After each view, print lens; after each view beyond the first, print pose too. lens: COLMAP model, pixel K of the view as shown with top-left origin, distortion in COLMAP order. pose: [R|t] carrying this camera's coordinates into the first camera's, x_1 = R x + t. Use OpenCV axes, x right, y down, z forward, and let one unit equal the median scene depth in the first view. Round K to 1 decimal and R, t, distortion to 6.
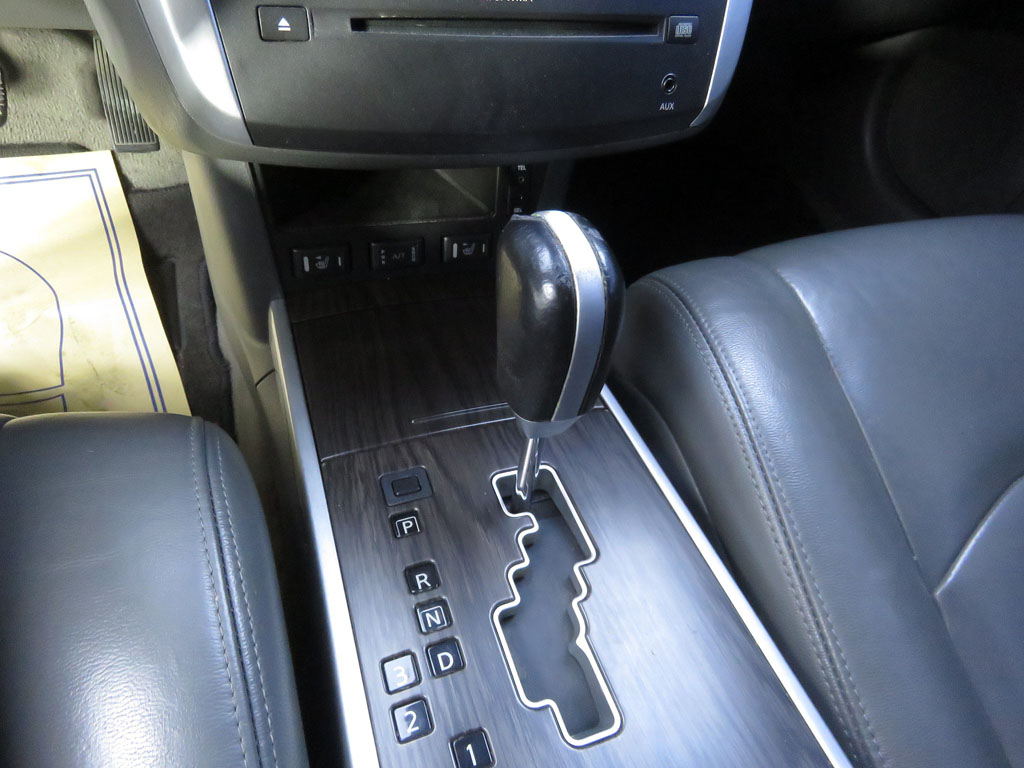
lens RADIAL K [[649.3, 0, 512.0], [0, 649.3, 384.0], [0, 0, 1]] dist [-0.005019, -0.001604]
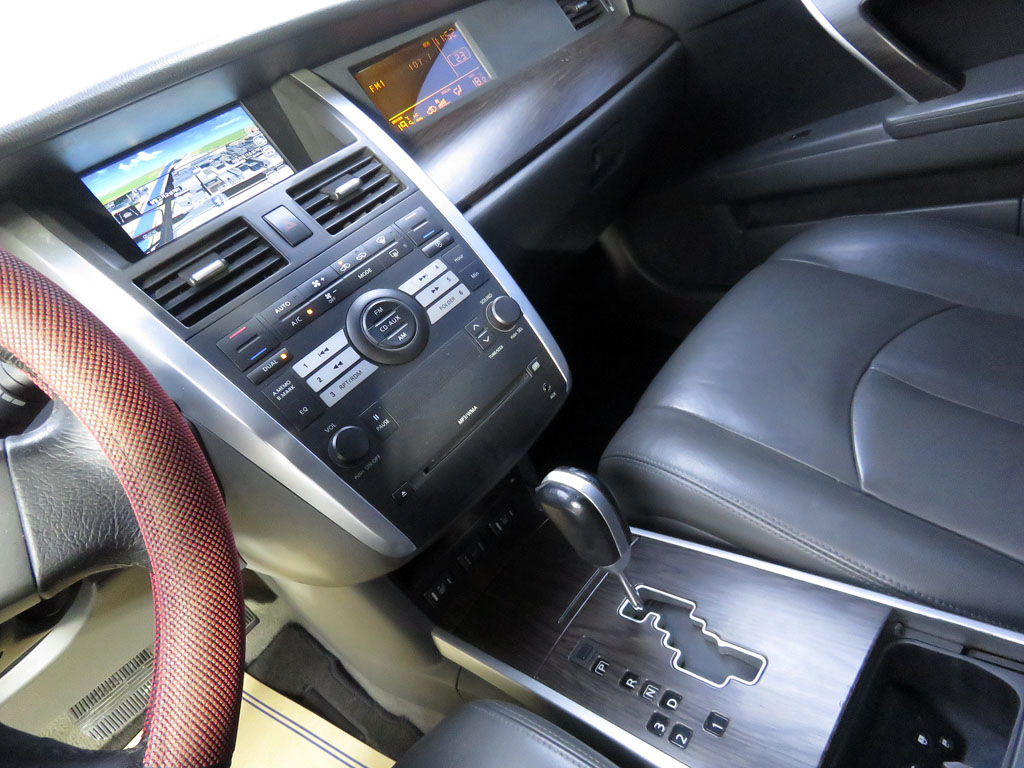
lens RADIAL K [[649.3, 0, 512.0], [0, 649.3, 384.0], [0, 0, 1]] dist [-0.005019, -0.001604]
pose [[0.756988, -0.633585, 0.159810, -0.139982], [0.649237, 0.701634, -0.293599, 0.044976], [0.073892, 0.326006, 0.942476, -0.828493]]
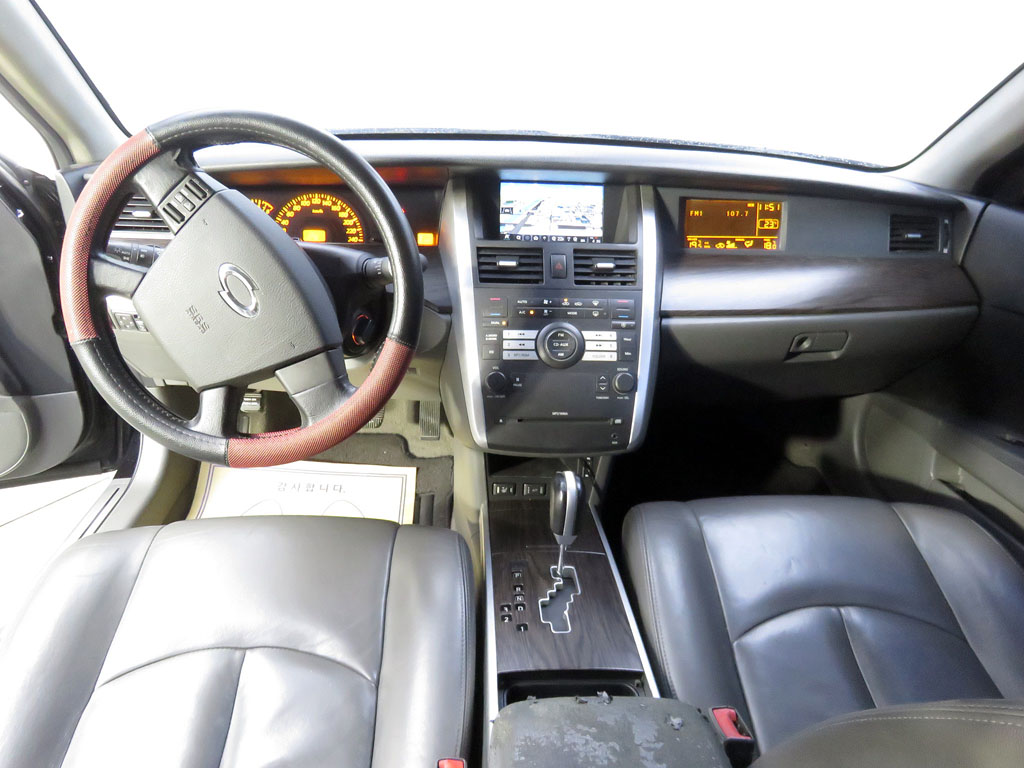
lens RADIAL K [[649.3, 0, 512.0], [0, 649.3, 384.0], [0, 0, 1]] dist [-0.005019, -0.001604]
pose [[0.954945, 0.024502, -0.295771, 0.639881], [-0.144666, 0.908602, -0.391808, 0.572920], [0.259138, 0.416943, 0.871209, -1.843456]]
